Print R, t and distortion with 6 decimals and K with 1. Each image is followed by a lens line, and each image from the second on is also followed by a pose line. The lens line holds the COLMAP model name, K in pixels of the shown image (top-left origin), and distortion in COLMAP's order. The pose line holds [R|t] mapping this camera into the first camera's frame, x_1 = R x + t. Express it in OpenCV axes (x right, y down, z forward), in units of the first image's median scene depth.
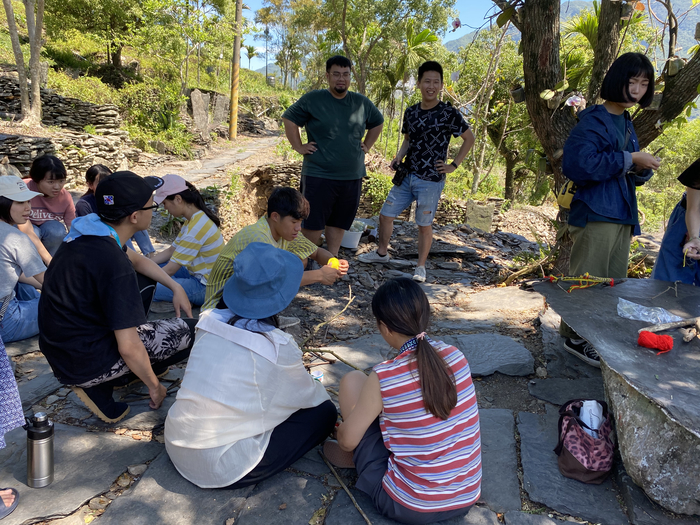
lens RADIAL K [[536.9, 0, 350.4], [0, 536.9, 259.1], [0, 0, 1]] dist [0.013418, 0.004440]
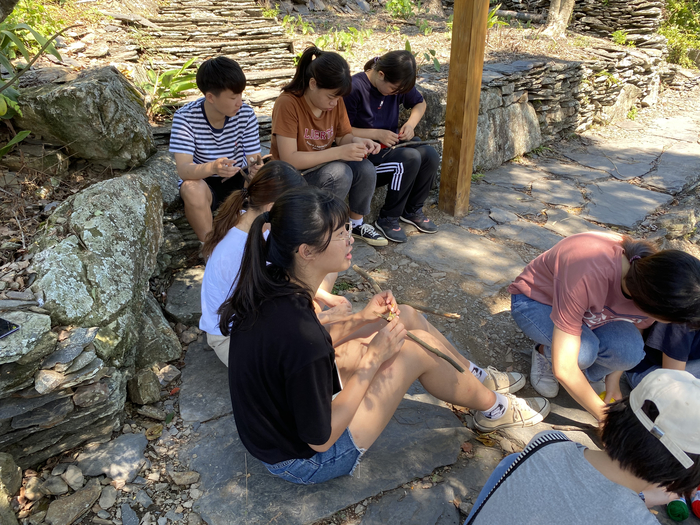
lens RADIAL K [[536.9, 0, 349.0], [0, 536.9, 262.3], [0, 0, 1]] dist [0.013418, 0.004440]
pose [[0.686187, 0.306894, -0.659517, -0.169262], [-0.172678, 0.949452, 0.262149, -0.084383], [0.706632, -0.065999, 0.704496, 0.200071]]
